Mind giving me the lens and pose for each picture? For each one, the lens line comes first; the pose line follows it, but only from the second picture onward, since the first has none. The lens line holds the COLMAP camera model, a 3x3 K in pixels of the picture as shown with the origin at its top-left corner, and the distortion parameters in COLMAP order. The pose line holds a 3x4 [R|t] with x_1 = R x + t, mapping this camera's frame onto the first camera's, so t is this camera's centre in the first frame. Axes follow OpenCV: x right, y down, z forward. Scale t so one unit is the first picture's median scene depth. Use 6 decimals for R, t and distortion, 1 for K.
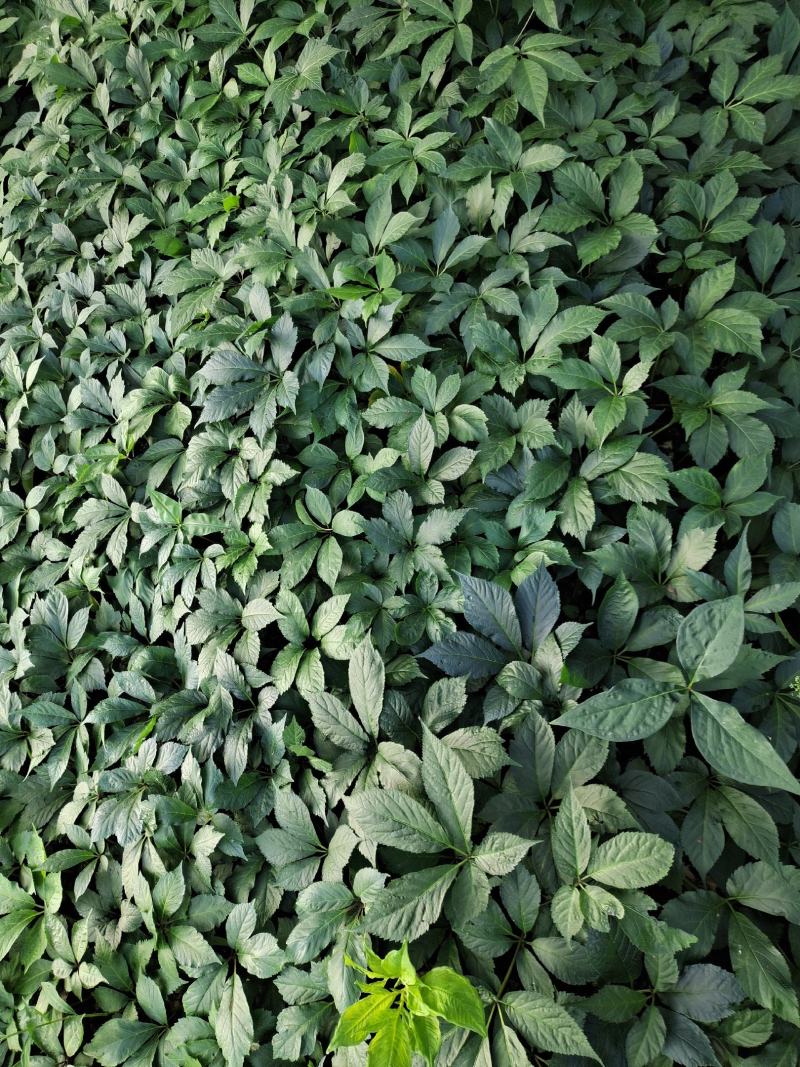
lens RADIAL K [[785.8, 0, 400.0], [0, 785.8, 533.5], [0, 0, 1]] dist [0.059818, -0.067290]
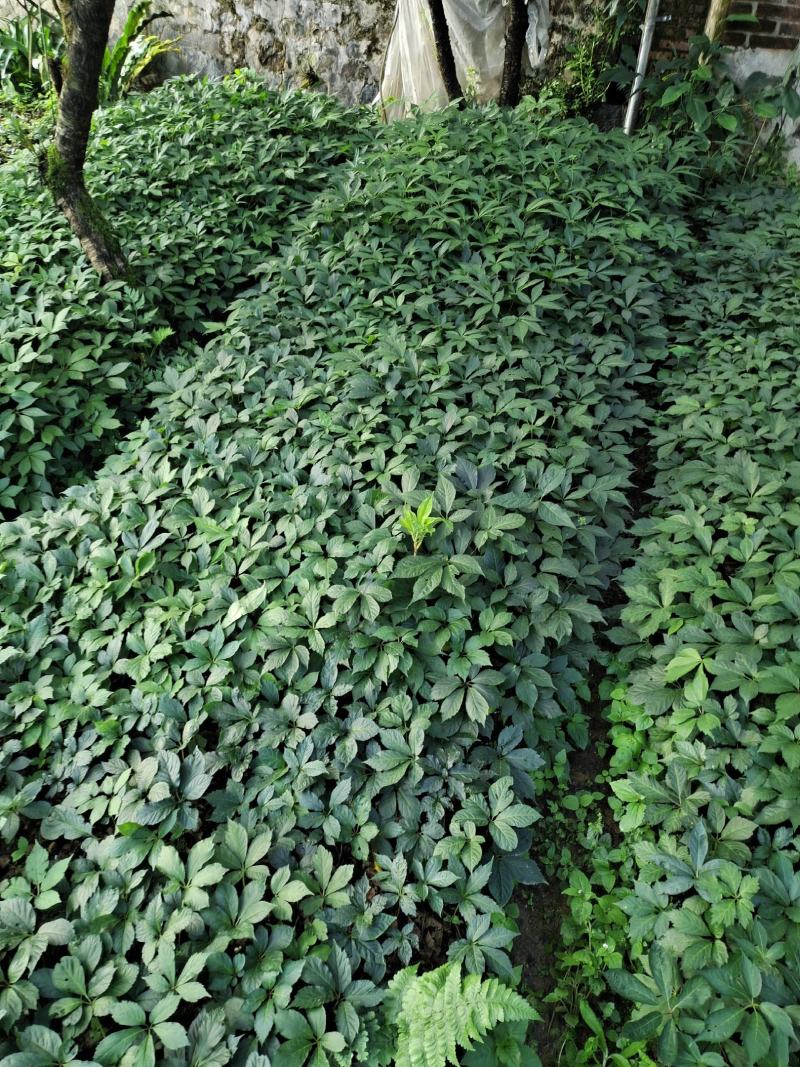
lens RADIAL K [[785.8, 0, 400.0], [0, 785.8, 533.5], [0, 0, 1]] dist [0.059818, -0.067290]
pose [[0.948523, 0.310308, 0.063346, -0.134119], [-0.257407, 0.871870, -0.416635, 1.036172], [-0.184514, 0.378882, 0.906864, -0.830375]]
